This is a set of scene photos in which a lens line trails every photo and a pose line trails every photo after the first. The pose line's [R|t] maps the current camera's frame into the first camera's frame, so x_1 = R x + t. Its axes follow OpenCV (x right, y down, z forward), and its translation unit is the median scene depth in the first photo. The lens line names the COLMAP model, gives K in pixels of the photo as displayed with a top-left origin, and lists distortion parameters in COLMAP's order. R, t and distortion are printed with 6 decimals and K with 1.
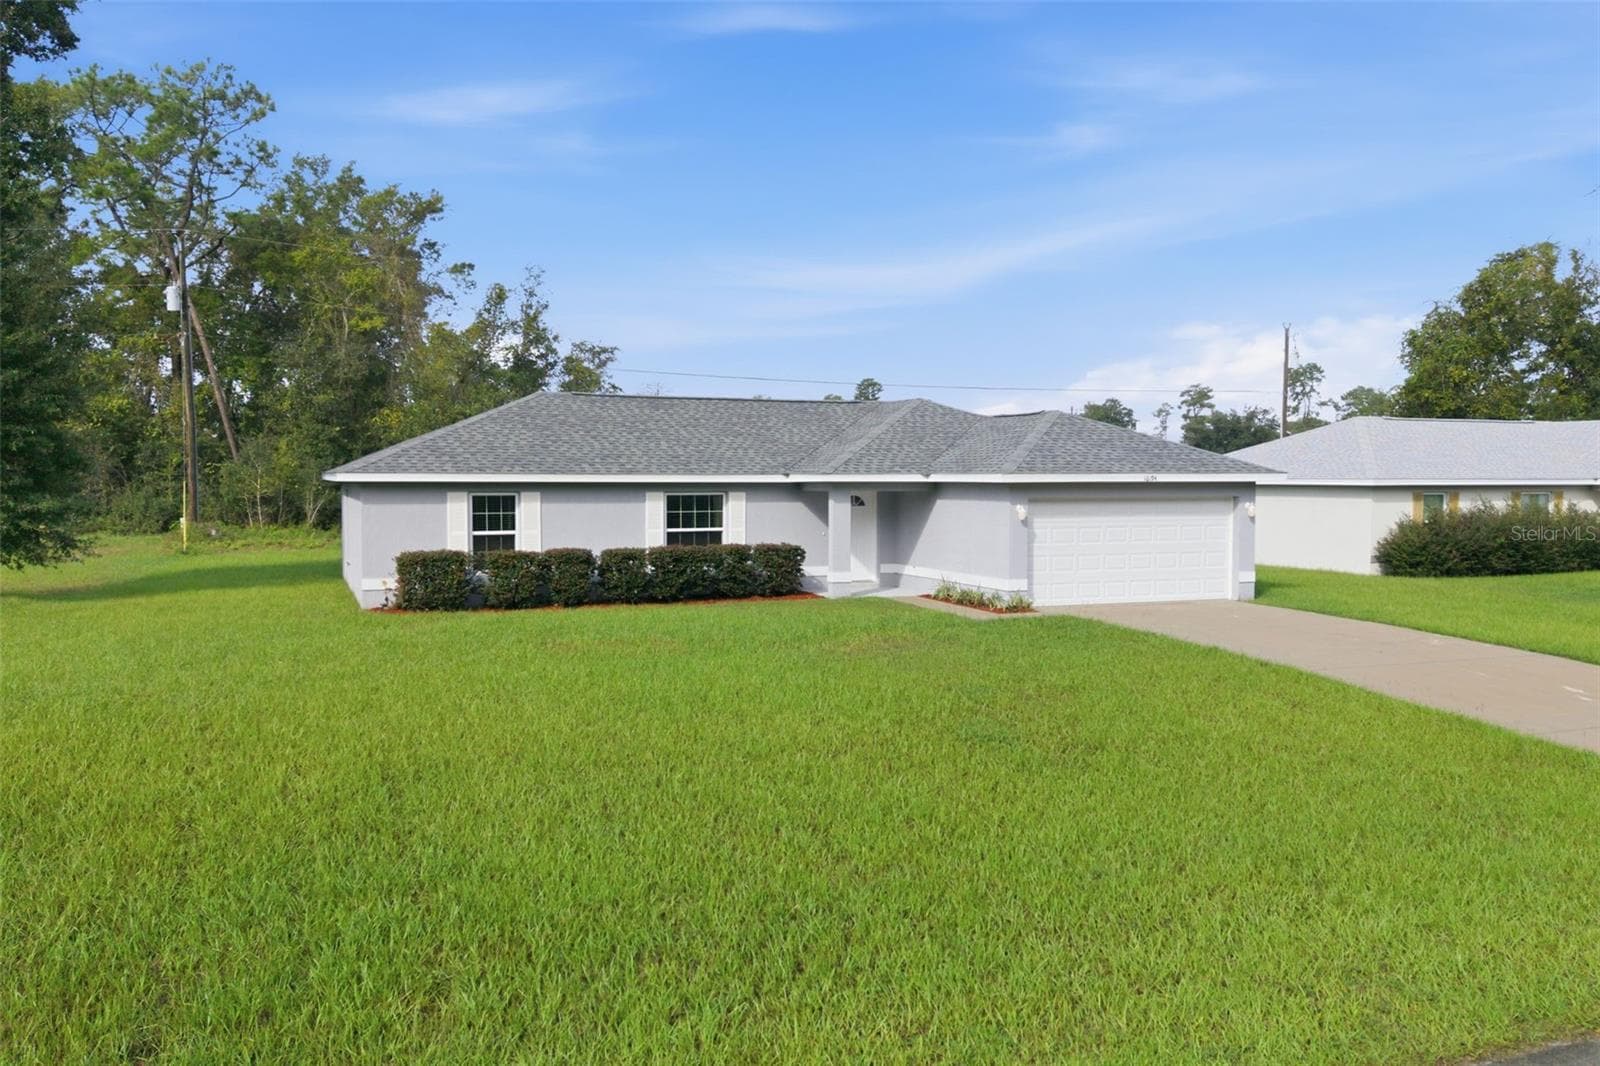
lens RADIAL K [[1258.8, 0, 800.0], [0, 1258.8, 533.0], [0, 0, 1]] dist [-0.004437, -0.011360]
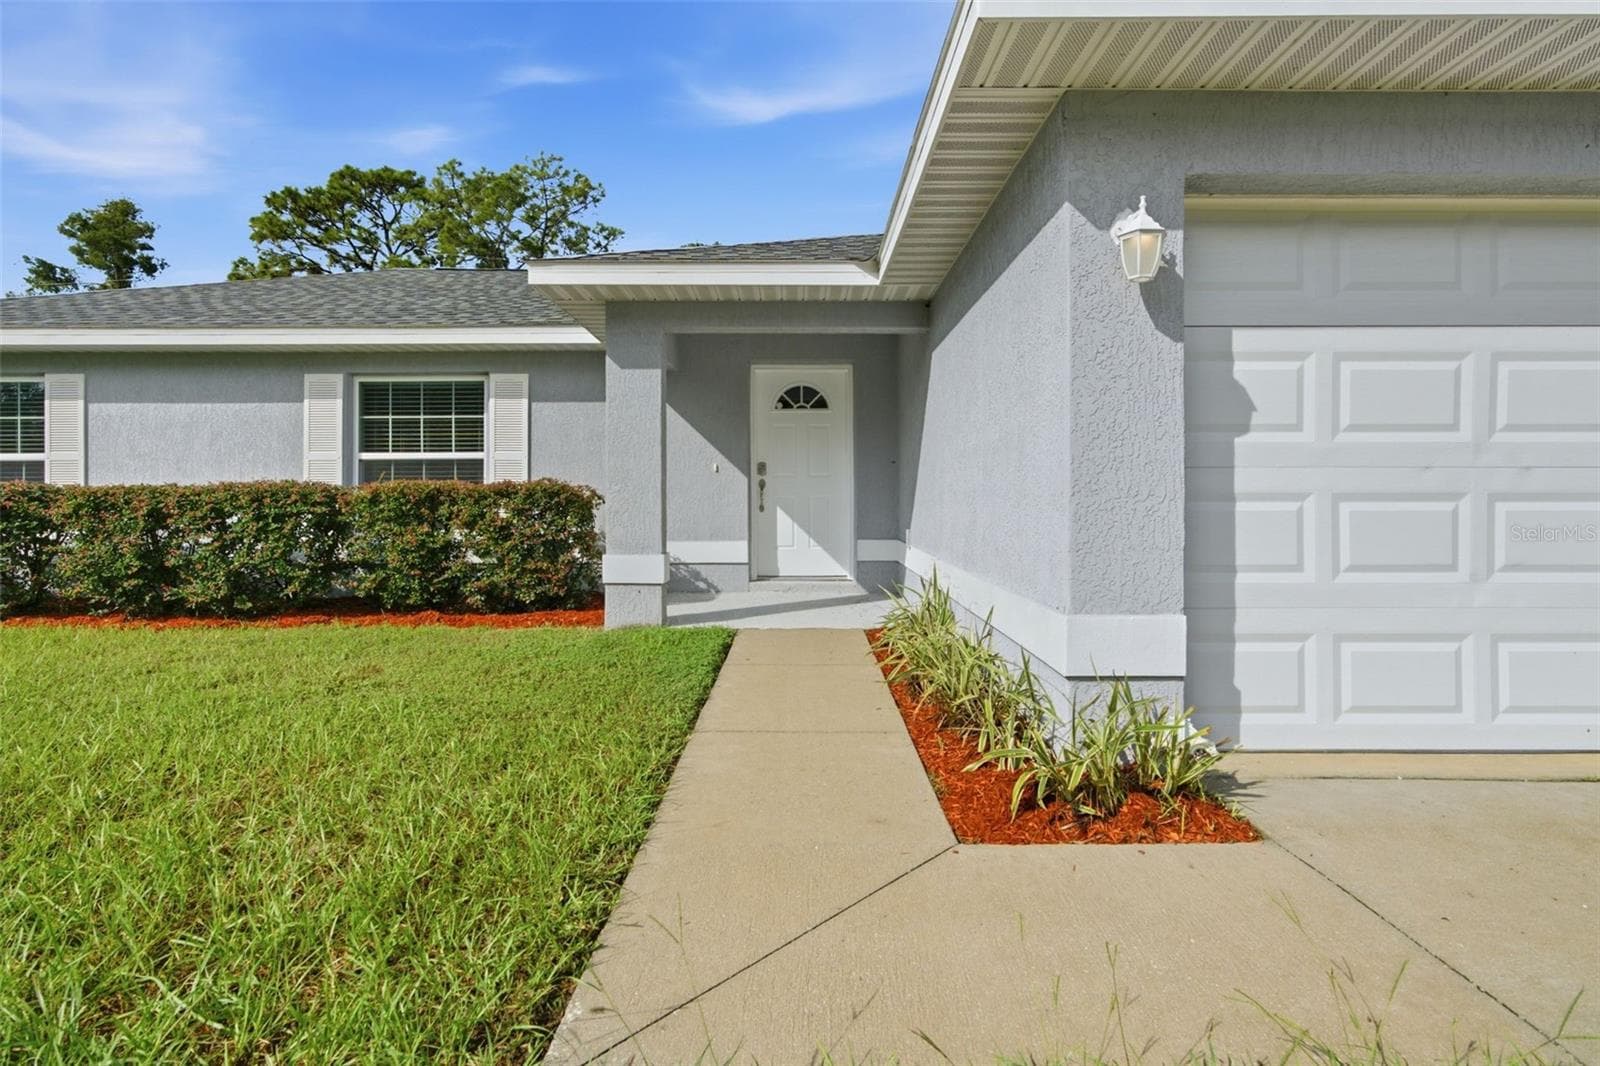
lens RADIAL K [[755.4, 0, 805.0], [0, 755.4, 484.1], [0, 0, 1]] dist [0.002316, 0.000393]
pose [[0.930443, -0.008310, -0.366342, 0.155012], [-0.013244, 0.998327, -0.056283, 0.022380], [0.366197, 0.057219, 0.928777, 0.802060]]
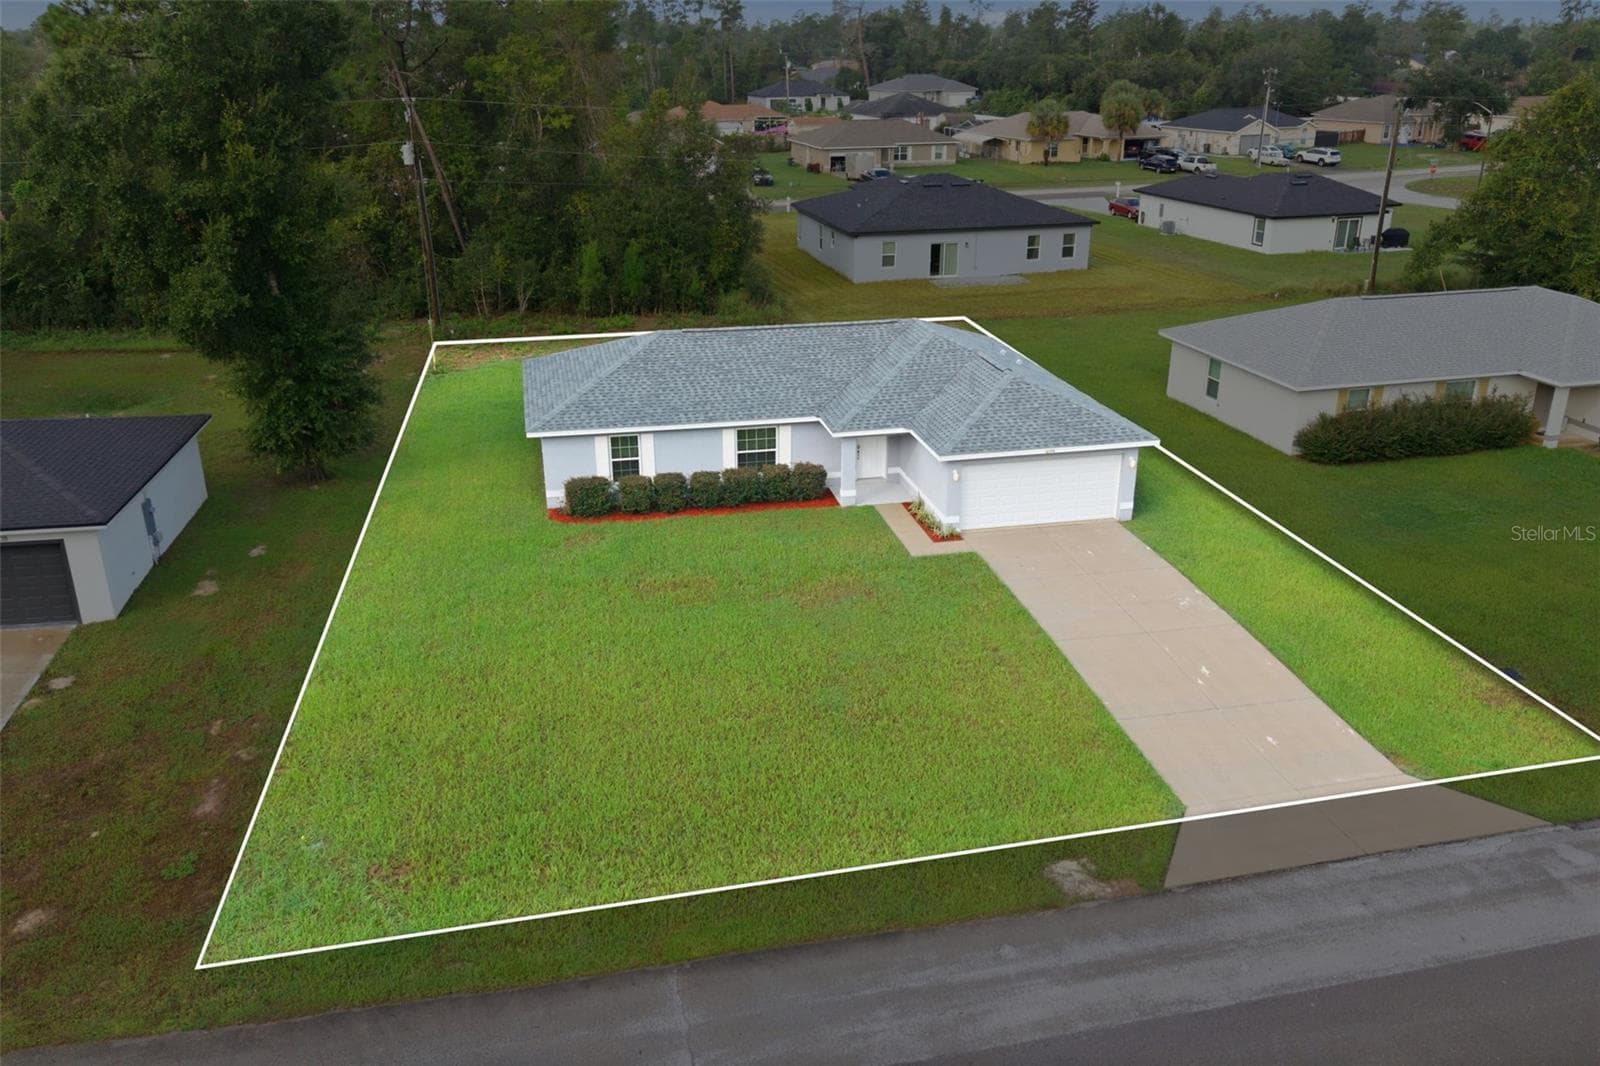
lens RADIAL K [[1234.2, 0, 800.0], [0, 1234.2, 533.0], [0, 0, 1]] dist [0.011150, 0.006299]
pose [[0.985256, 0.057046, -0.161295, 0.213140], [-0.003432, 0.949173, 0.314736, -0.379923], [0.171052, -0.309542, 0.935374, -0.405318]]
